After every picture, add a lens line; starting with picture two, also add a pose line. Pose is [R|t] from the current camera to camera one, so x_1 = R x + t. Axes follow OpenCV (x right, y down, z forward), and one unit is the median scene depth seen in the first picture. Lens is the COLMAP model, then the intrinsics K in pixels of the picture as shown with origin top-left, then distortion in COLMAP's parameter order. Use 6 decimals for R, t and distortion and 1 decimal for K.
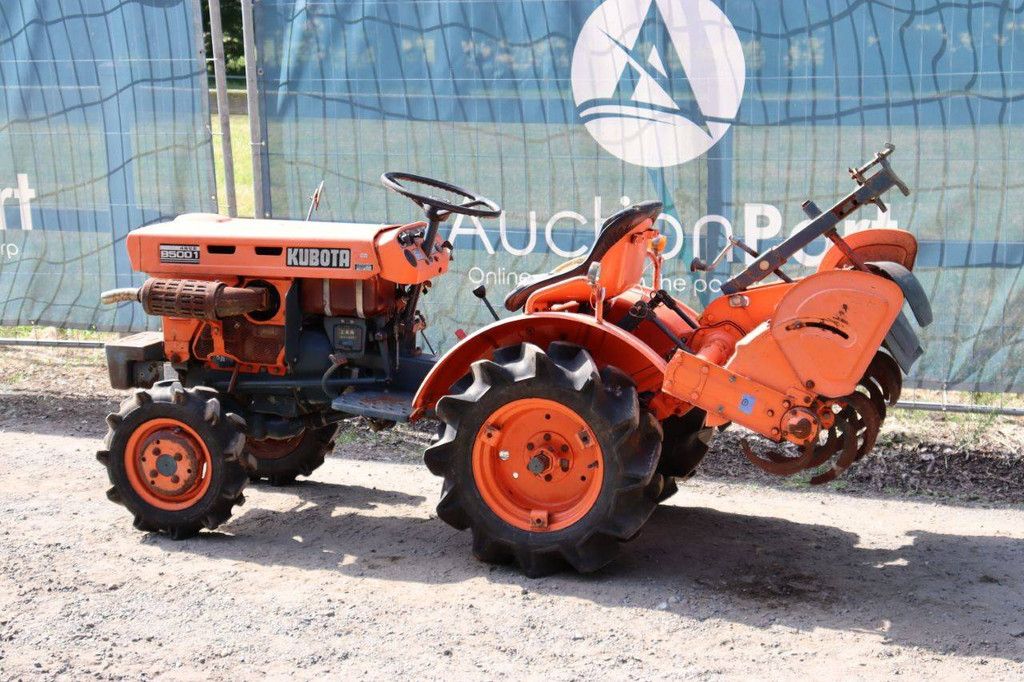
lens RADIAL K [[1769.2, 0, 522.6], [0, 1769.2, 343.0], [0, 0, 1]] dist [0.176681, 0.185105]
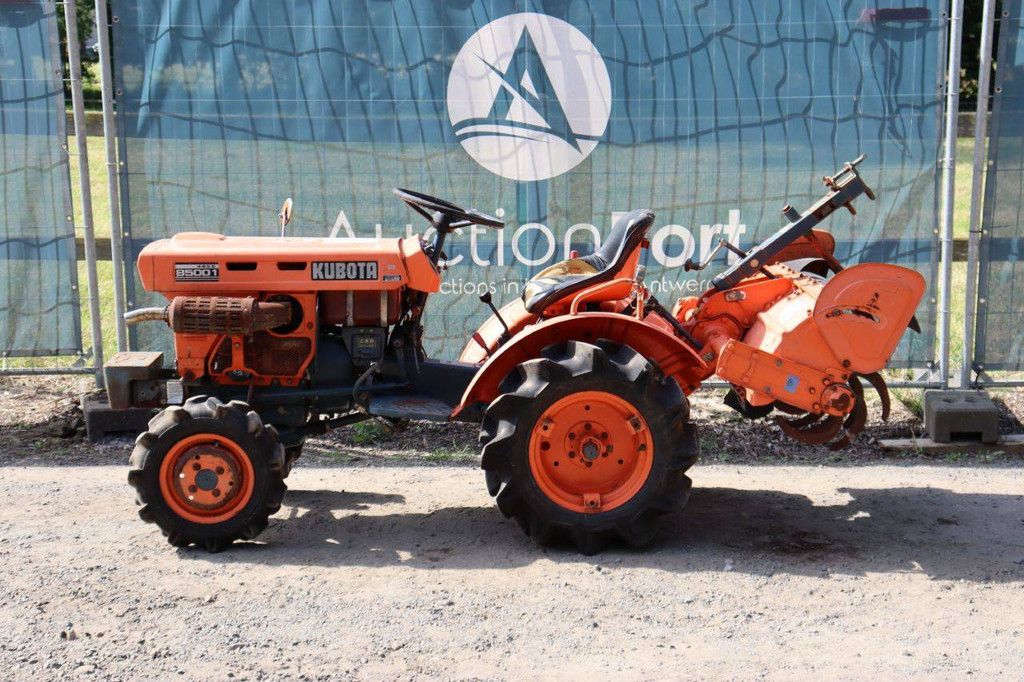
lens RADIAL K [[1681.1, 0, 515.5], [0, 1681.1, 342.0], [0, 0, 1]] dist [0.143226, 0.100540]
pose [[0.943005, -0.047927, 0.329310, -0.344355], [0.049939, 0.998750, 0.002352, -0.003409], [-0.329011, 0.014227, 0.944219, 0.029418]]
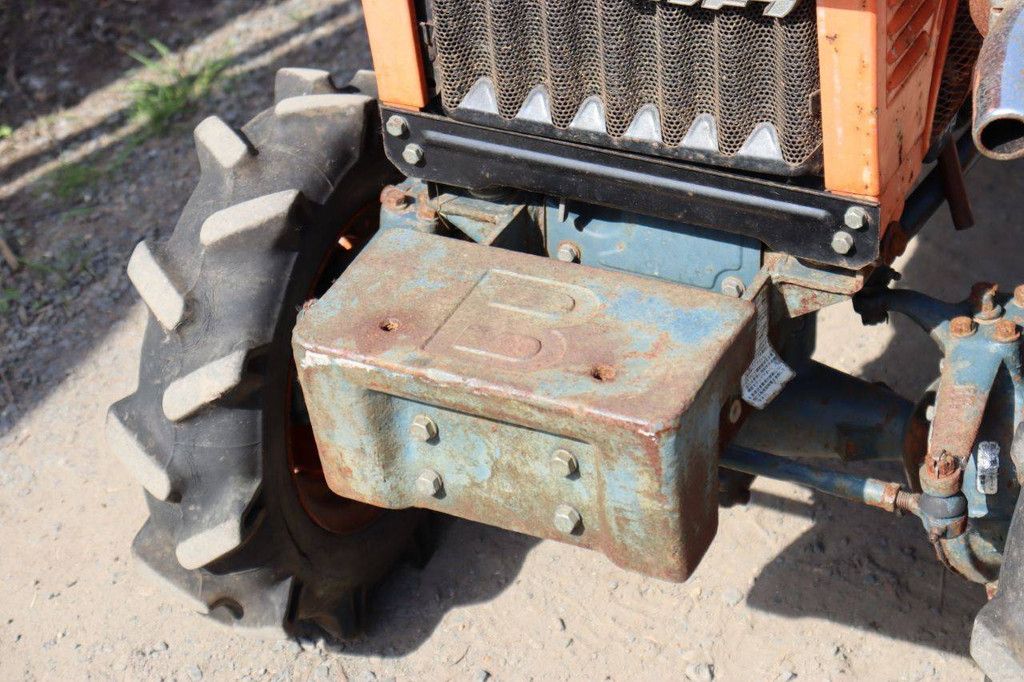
lens RADIAL K [[2415.9, 0, 526.1], [0, 2415.9, 336.5], [0, 0, 1]] dist [0.358859, 0.944443]
pose [[0.142552, -0.571186, 0.808347, -0.458673], [0.226566, 0.813834, 0.535109, -0.154316], [-0.963508, 0.106863, 0.245425, 0.995463]]
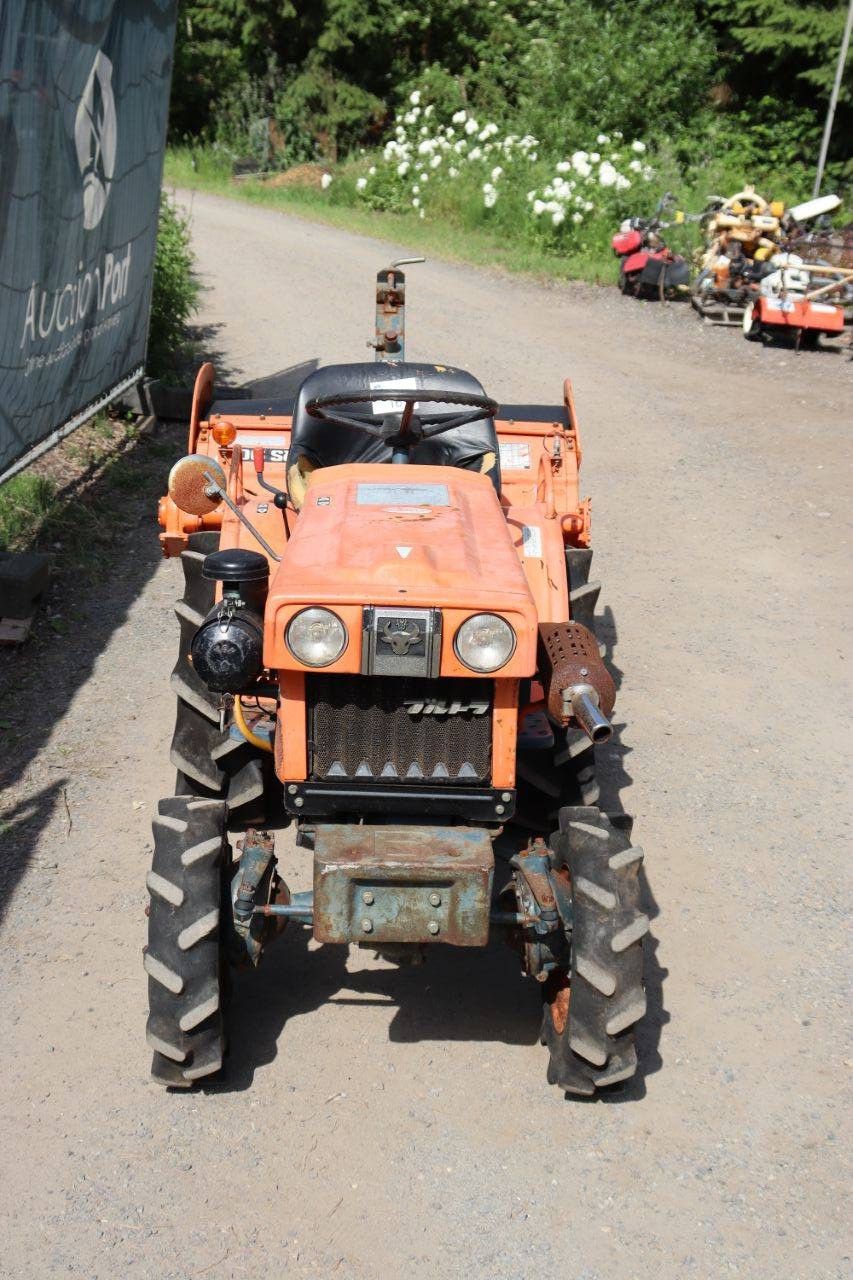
lens RADIAL K [[1843.4, 0, 426.5], [0, 1843.4, 640.0], [0, 0, 1]] dist [0.020970, 0.490672]
pose [[-0.329473, -0.282129, 0.901028, -0.678701], [0.120637, 0.933911, 0.336537, -0.229878], [-0.936426, 0.219577, -0.273663, 1.189667]]
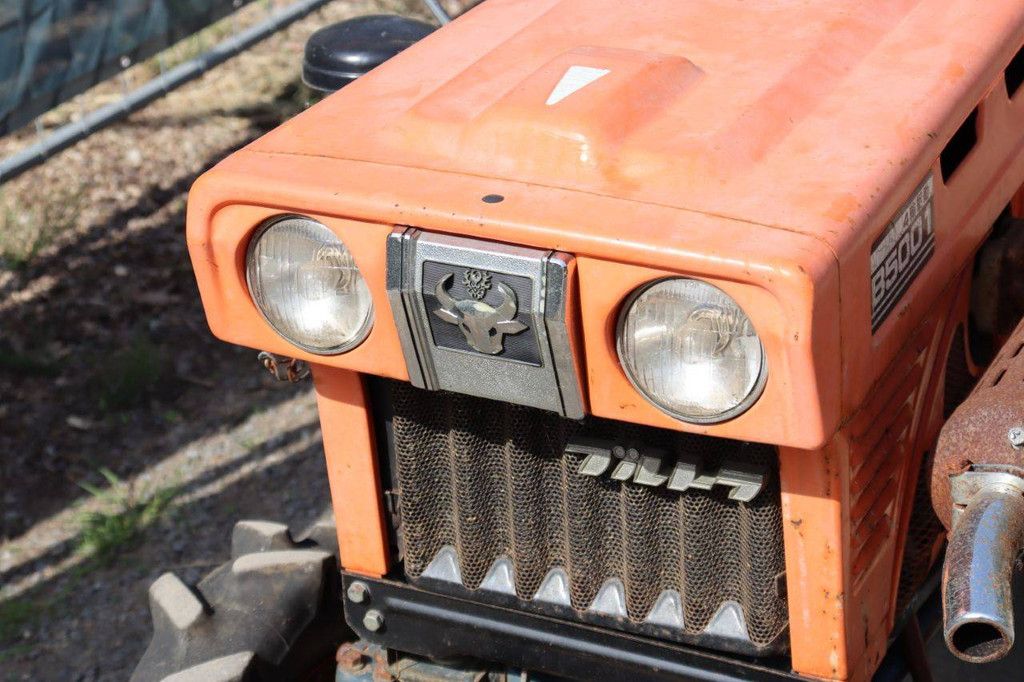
lens RADIAL K [[2415.9, 0, 526.1], [0, 2415.9, 336.5], [0, 0, 1]] dist [0.358859, 0.944443]
pose [[0.124536, -0.436435, 0.891075, -0.452578], [0.203696, 0.890184, 0.407530, -0.164452], [-0.971081, 0.130756, 0.199760, 0.998229]]
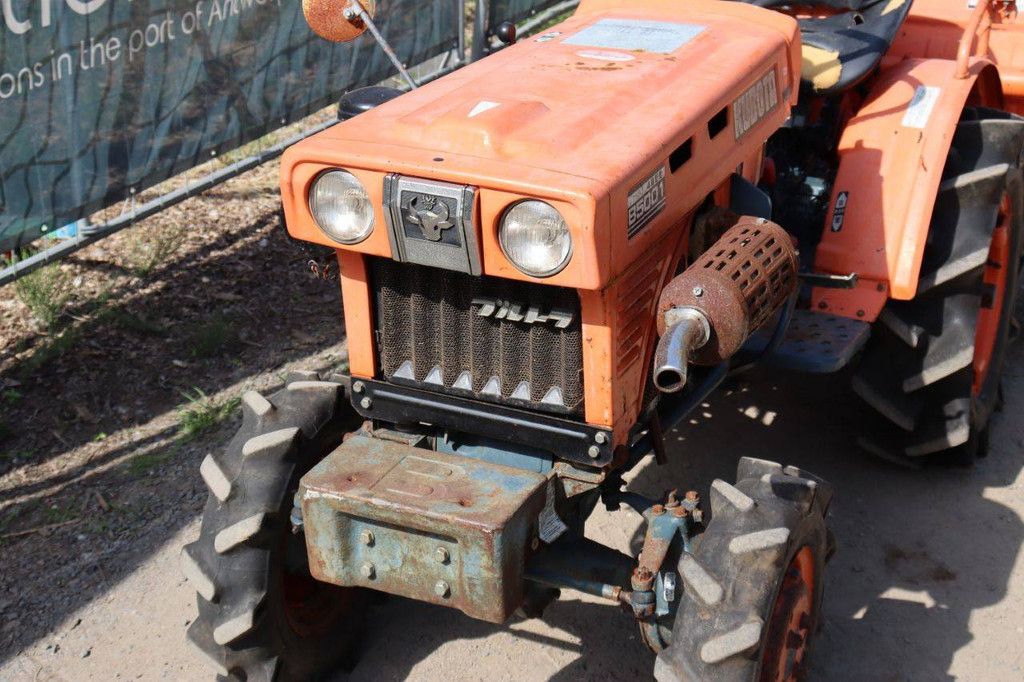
lens RADIAL K [[1769.2, 0, 522.6], [0, 1769.2, 343.0], [0, 0, 1]] dist [0.176681, 0.185105]
pose [[0.107901, -0.389979, 0.914480, -0.573192], [0.158654, 0.914816, 0.371402, -0.173588], [-0.981420, 0.105012, 0.160581, 0.977684]]
